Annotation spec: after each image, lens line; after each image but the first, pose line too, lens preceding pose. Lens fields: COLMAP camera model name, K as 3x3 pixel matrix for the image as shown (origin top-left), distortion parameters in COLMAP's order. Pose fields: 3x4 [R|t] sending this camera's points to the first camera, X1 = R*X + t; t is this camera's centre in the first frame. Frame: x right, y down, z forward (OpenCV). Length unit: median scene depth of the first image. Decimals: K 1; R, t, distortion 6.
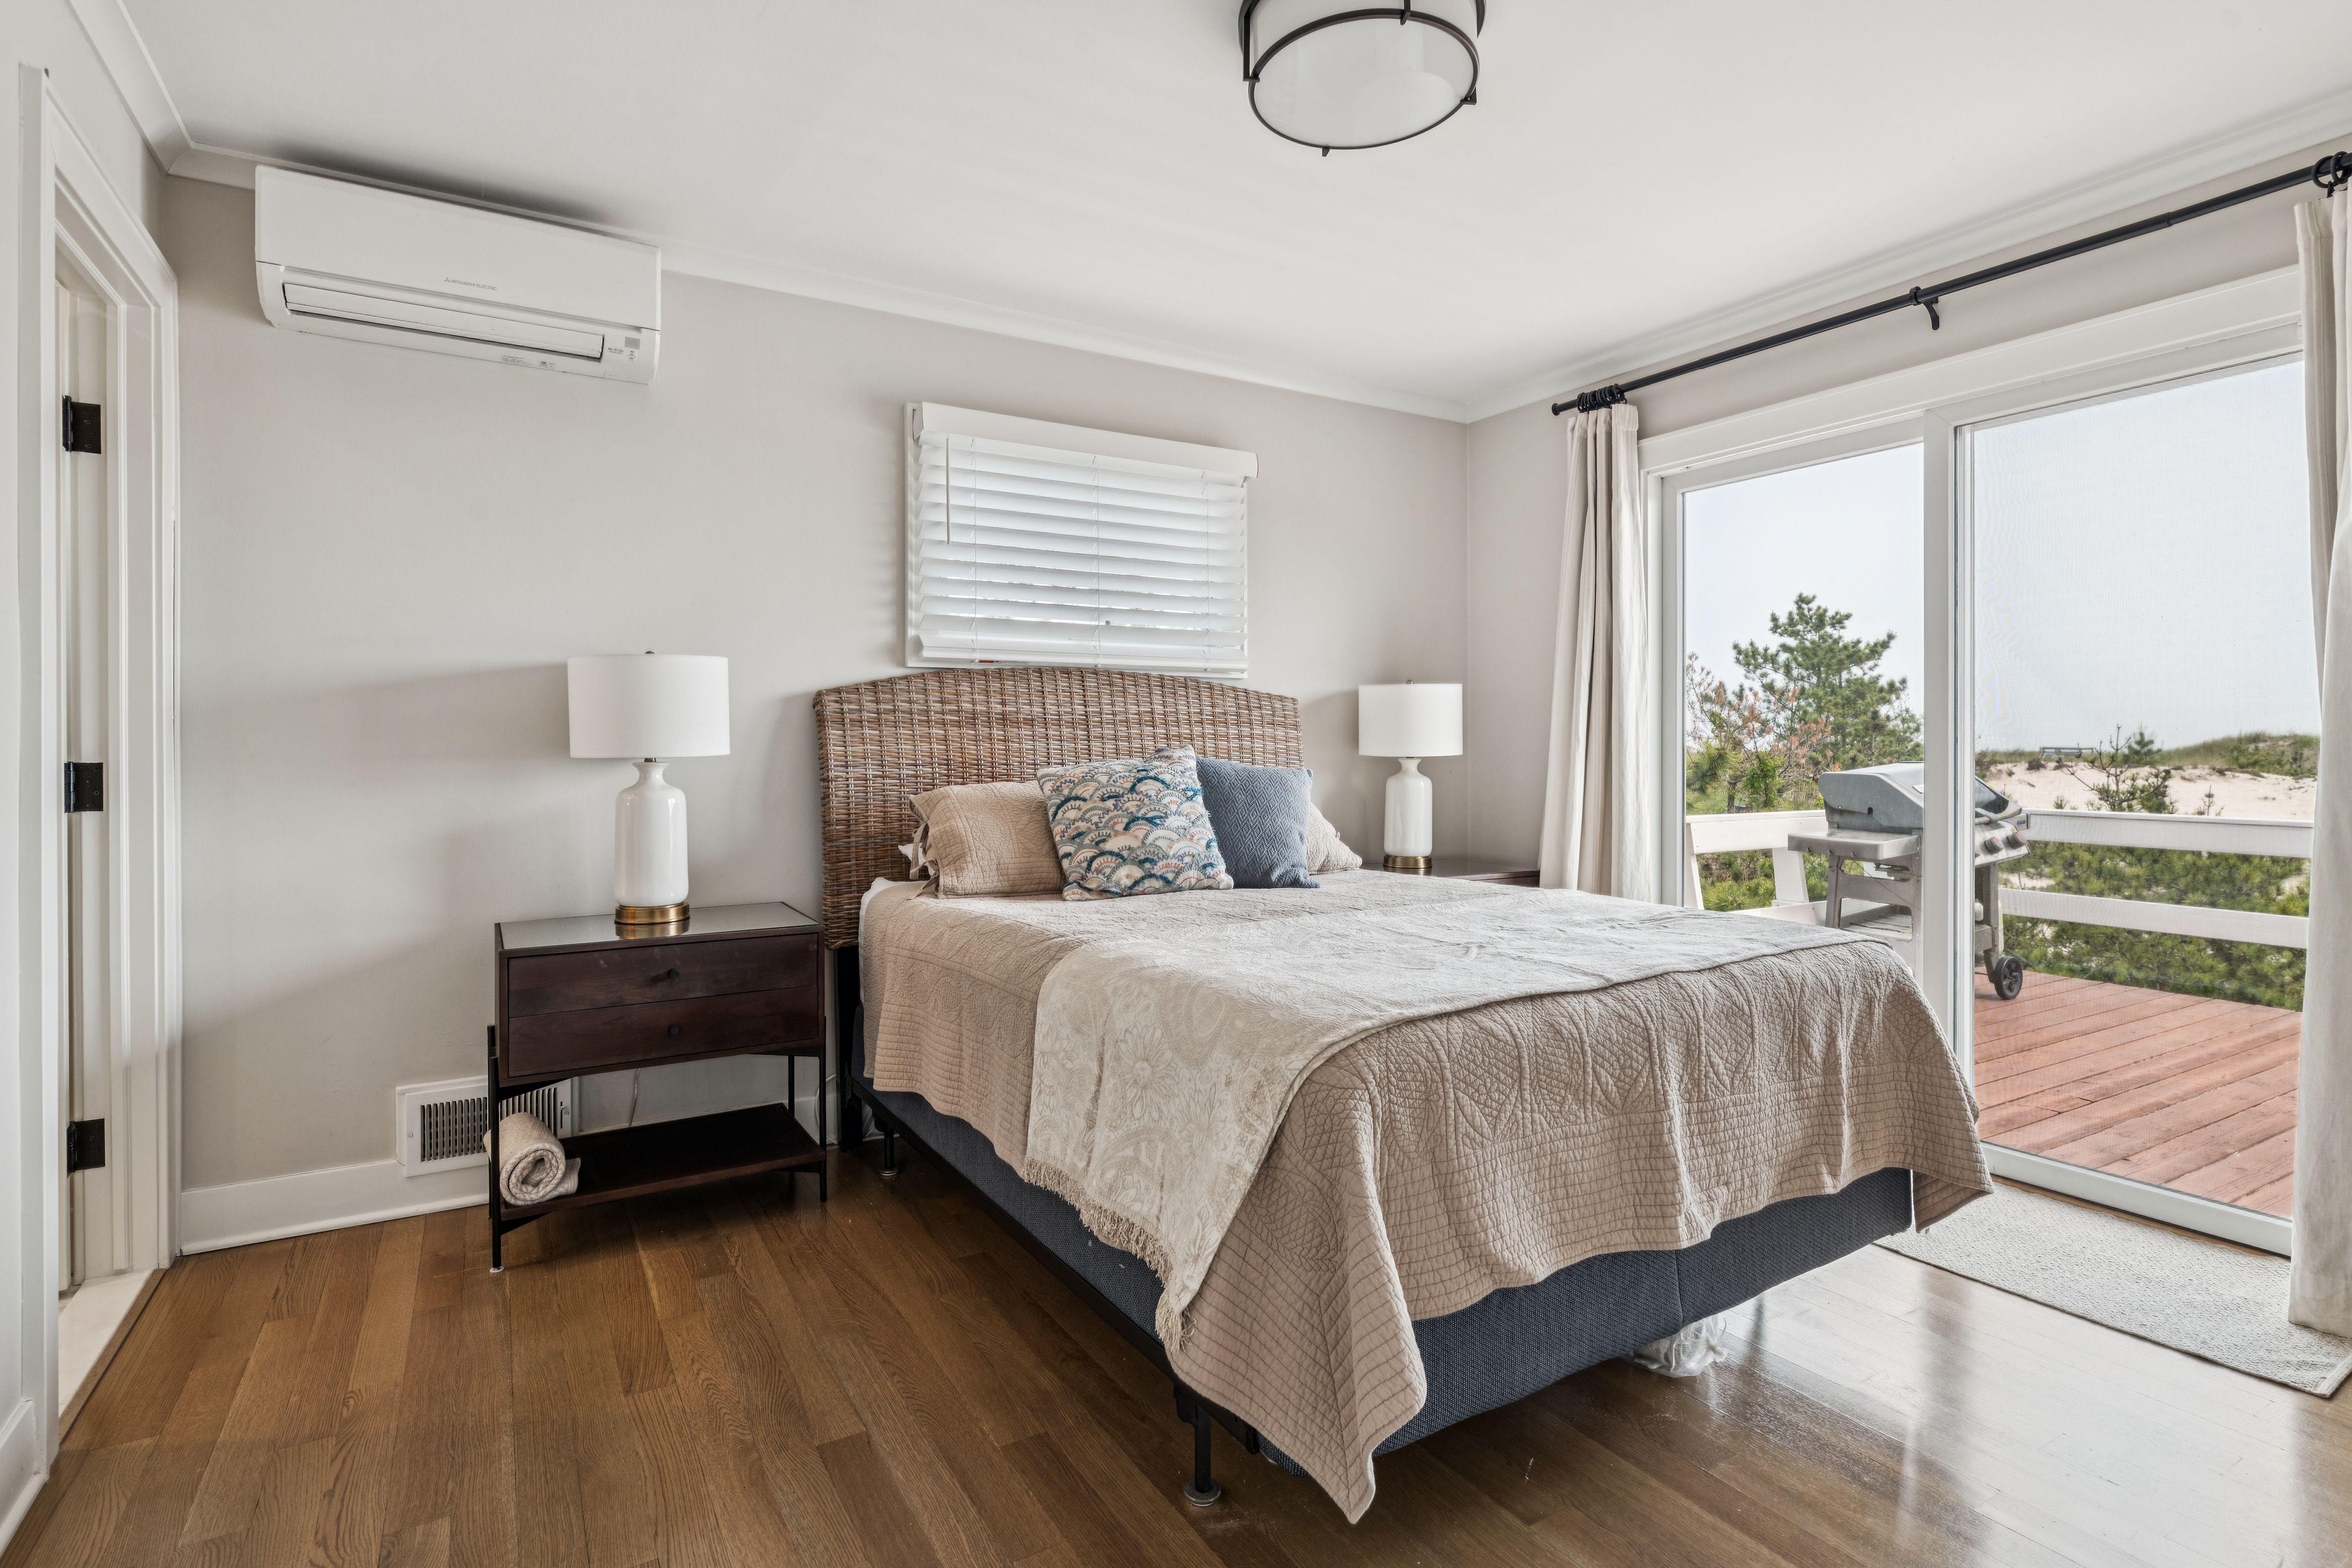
lens RADIAL K [[1143.6, 0, 1165.8], [0, 1143.6, 761.4], [0, 0, 1]] dist [0.021011, 0.000963]
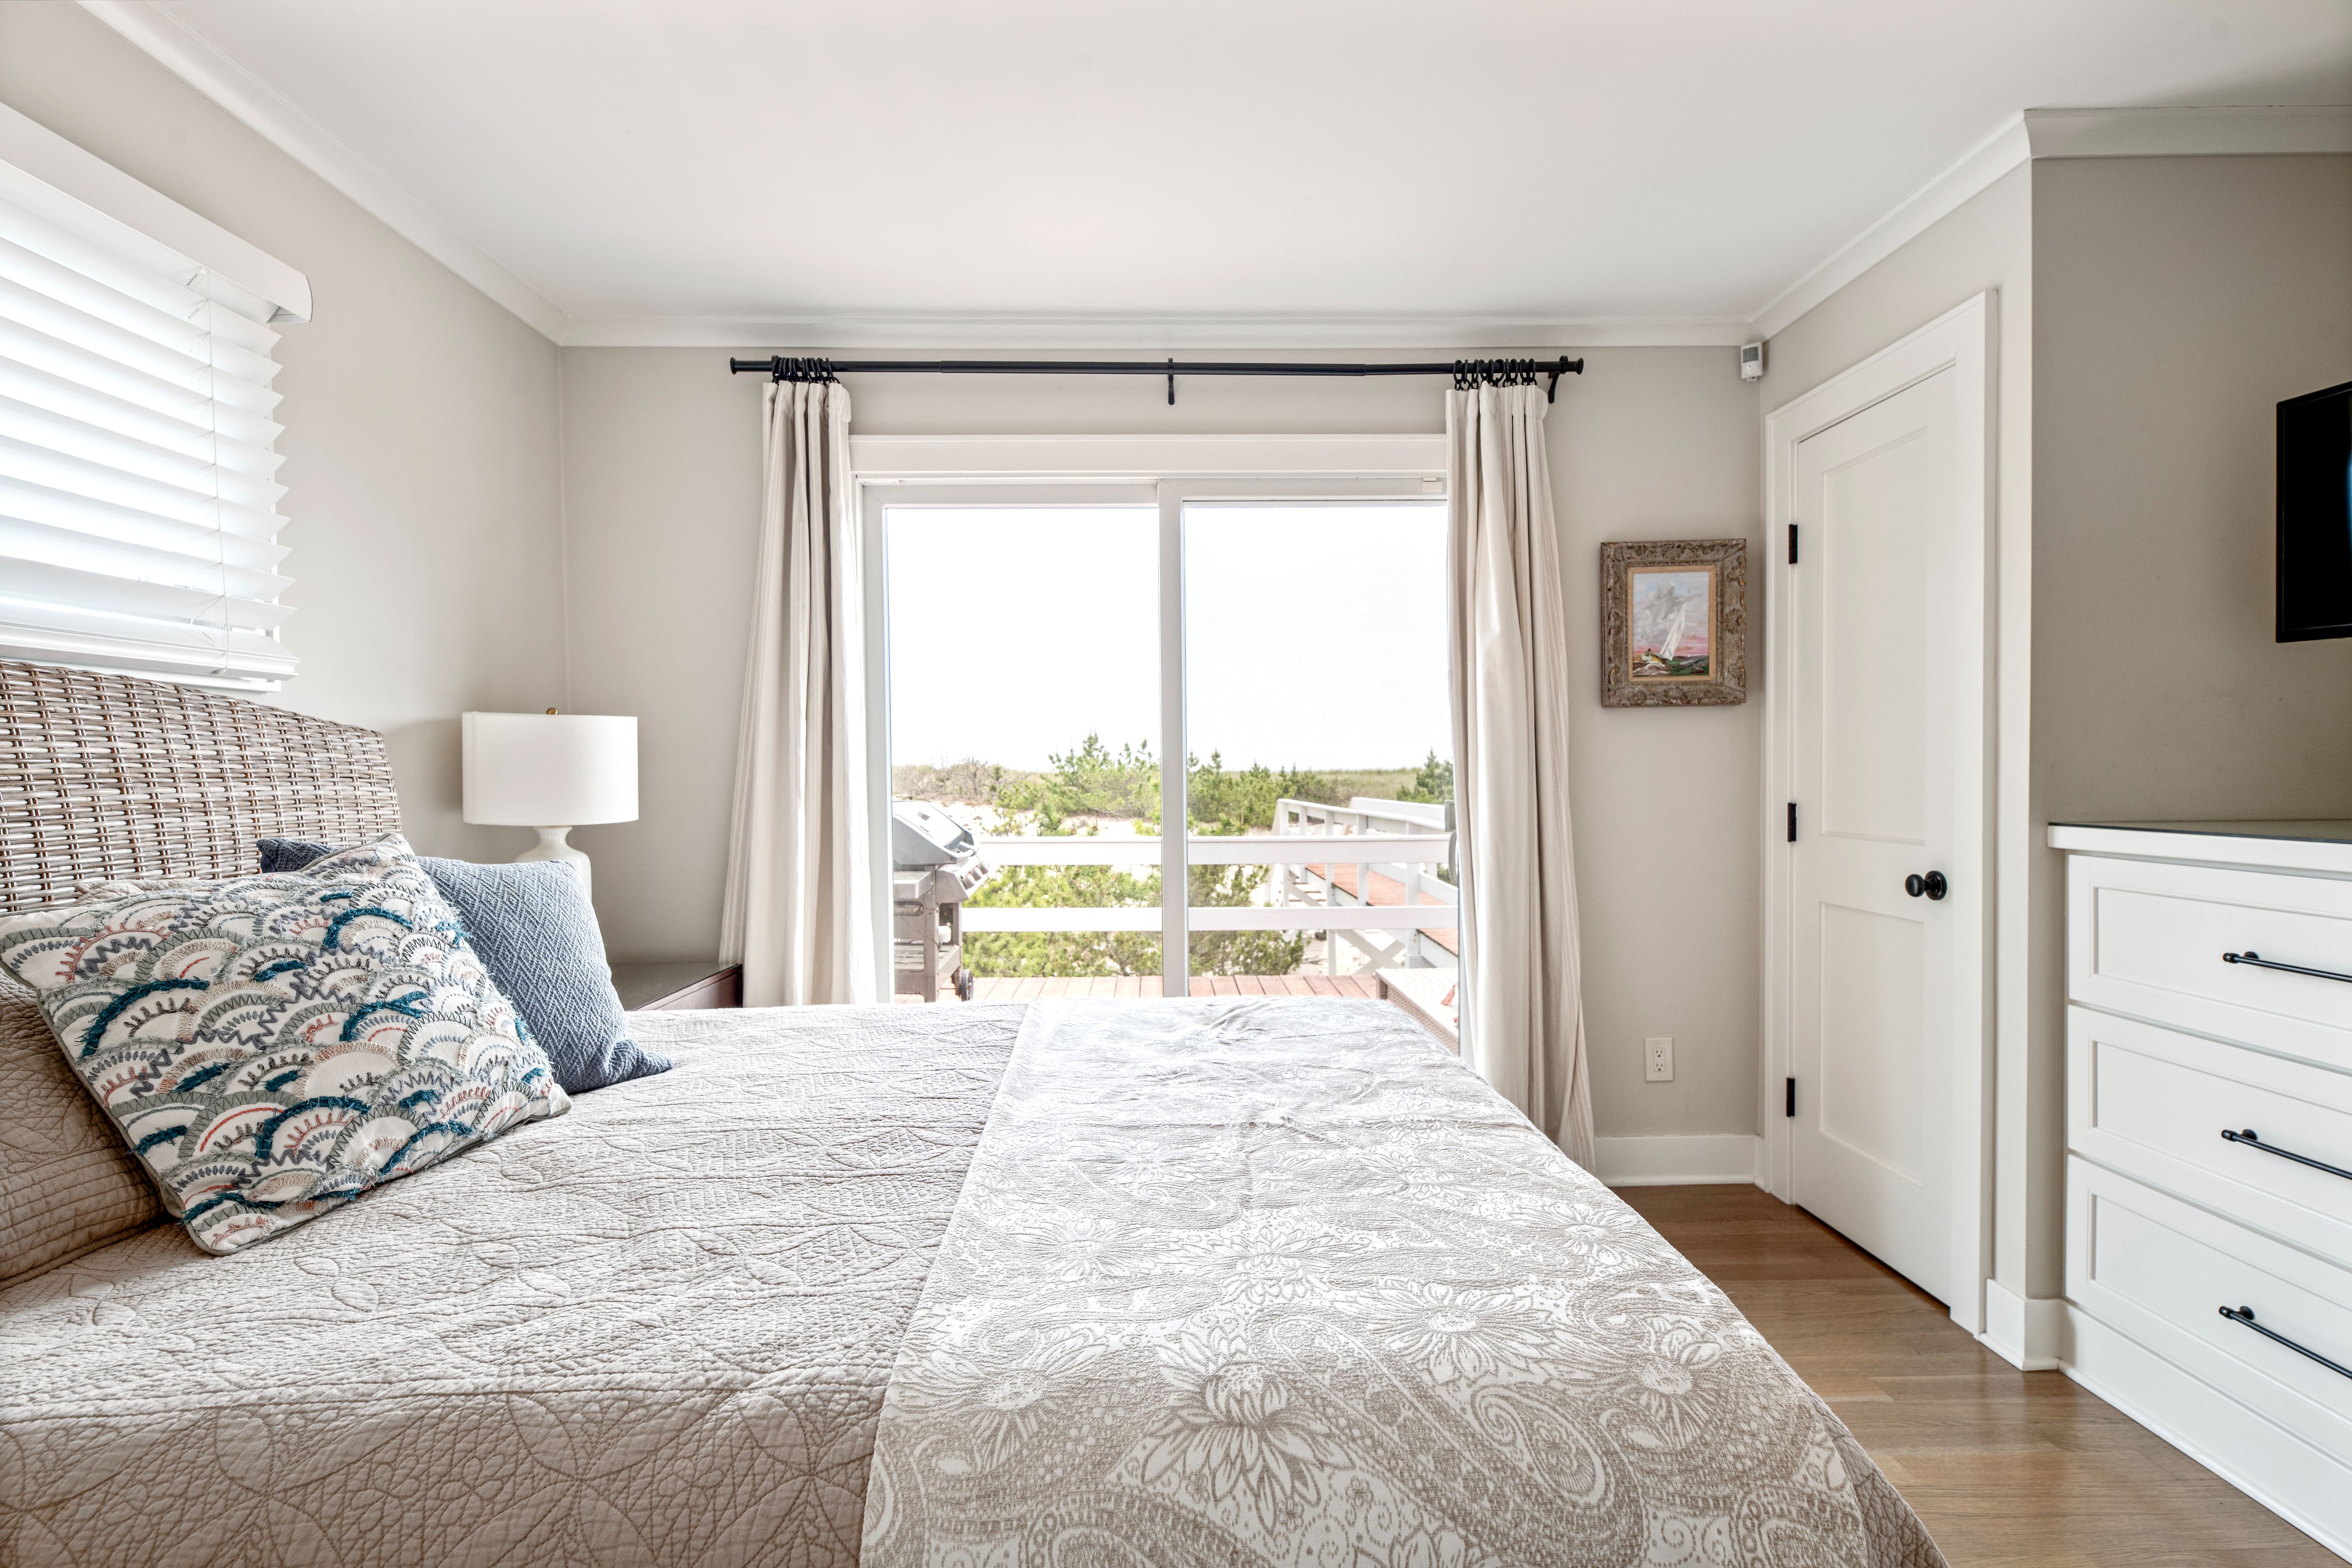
lens RADIAL K [[1143.6, 0, 1170.5], [0, 1143.6, 790.4], [0, 0, 1]] dist [0.021011, 0.000963]
pose [[0.509495, -0.017163, 0.860303, -0.246668], [0.016615, 0.999811, 0.010106, -0.033516], [-0.860313, 0.009145, 0.509683, 0.489928]]
